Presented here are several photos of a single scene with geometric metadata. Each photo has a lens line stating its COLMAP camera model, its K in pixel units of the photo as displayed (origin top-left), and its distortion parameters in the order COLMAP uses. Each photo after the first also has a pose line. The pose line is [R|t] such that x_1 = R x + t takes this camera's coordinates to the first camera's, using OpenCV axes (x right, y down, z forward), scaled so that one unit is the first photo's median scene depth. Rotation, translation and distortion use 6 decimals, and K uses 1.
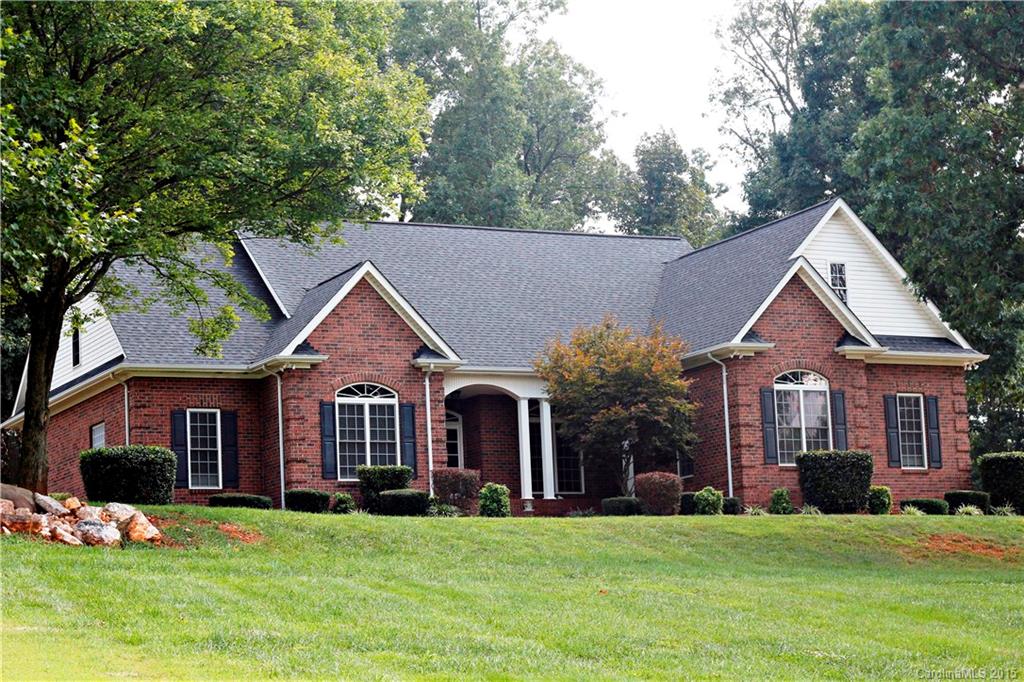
lens RADIAL K [[2346.1, 0, 511.8], [0, 2346.1, 337.2], [0, 0, 1]] dist [-0.085030, 0.000000]
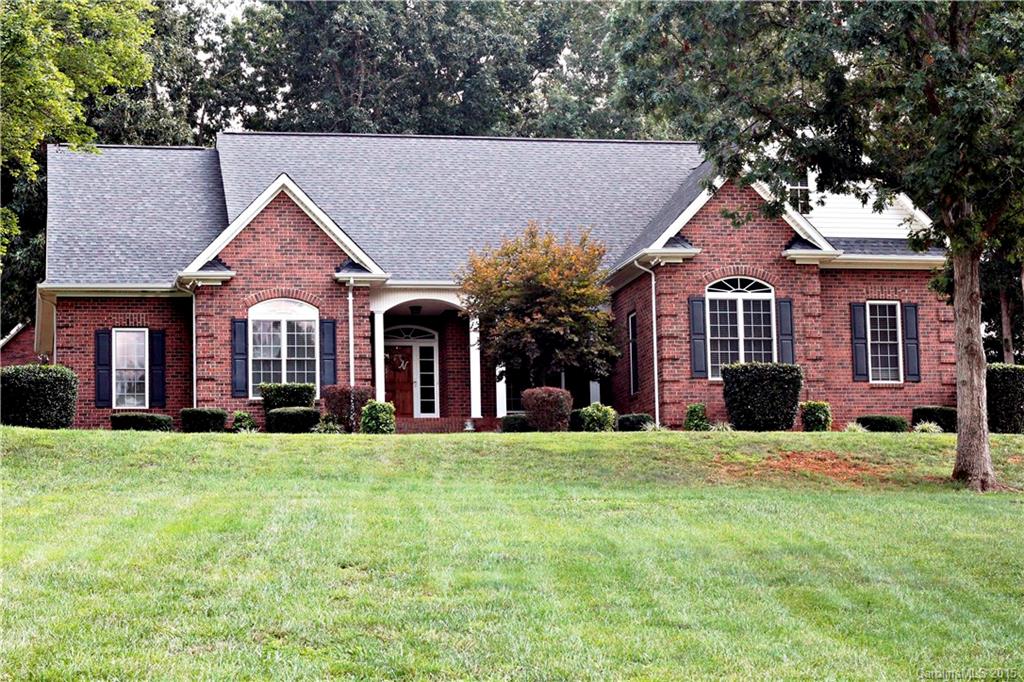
lens RADIAL K [[2346.1, 0, 511.8], [0, 2346.1, 345.4], [0, 0, 1]] dist [-0.085030, 0.000000]
pose [[0.967206, -0.013409, -0.253640, 0.274788], [0.021046, 0.999402, 0.027421, 0.013976], [0.253121, -0.031860, 0.966910, 0.080099]]
